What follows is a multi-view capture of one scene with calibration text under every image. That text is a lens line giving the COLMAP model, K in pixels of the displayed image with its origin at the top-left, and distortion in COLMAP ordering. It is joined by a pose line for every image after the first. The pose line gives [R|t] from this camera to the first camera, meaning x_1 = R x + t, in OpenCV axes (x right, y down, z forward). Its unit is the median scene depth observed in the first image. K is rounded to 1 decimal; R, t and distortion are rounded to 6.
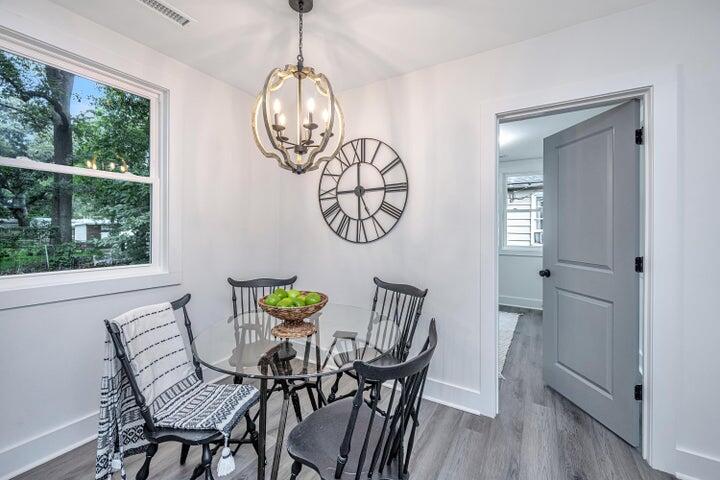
lens RADIAL K [[293.1, 0, 362.5], [0, 293.1, 229.2], [0, 0, 1]] dist [0.000637, 0.000304]
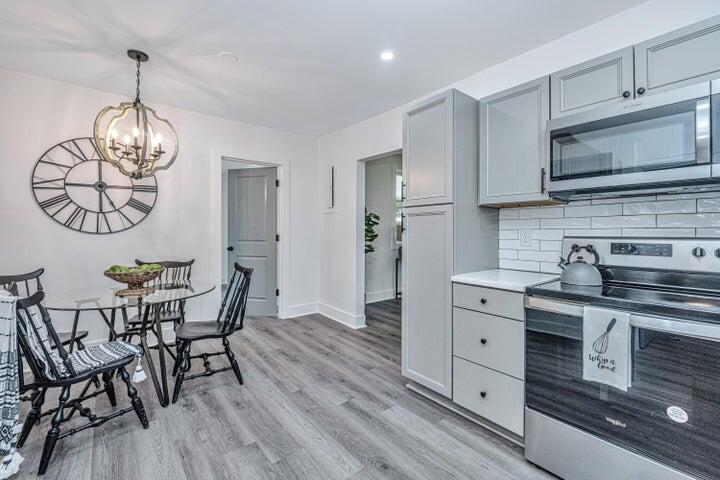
lens RADIAL K [[302.2, 0, 360.4], [0, 302.2, 229.9], [0, 0, 1]] dist [-0.000150, -0.000129]
pose [[0.329085, -0.006762, 0.944276, -0.805465], [0.004121, 0.999975, 0.005724, 0.032523], [-0.944291, 0.002007, 0.329104, -0.305909]]
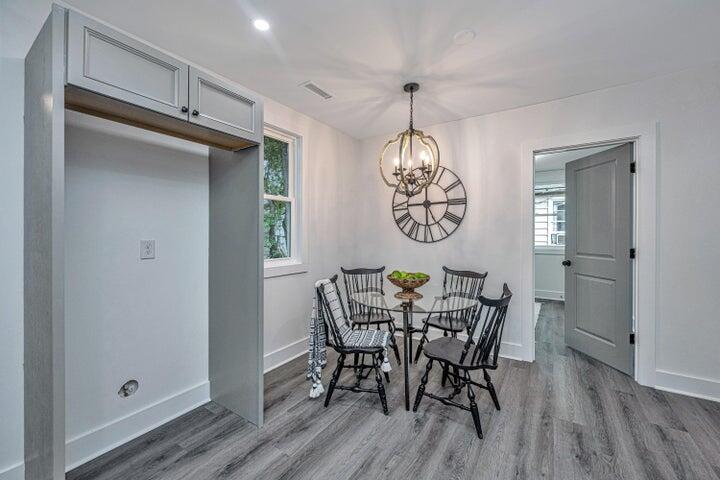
lens RADIAL K [[292.6, 0, 366.5], [0, 292.6, 236.2], [0, 0, 1]] dist [-0.000047, -0.000025]
pose [[0.999670, -0.009270, -0.023965, -0.273693], [0.009532, 0.999896, 0.010834, 0.001667], [0.023862, -0.011059, 0.999654, -0.379740]]
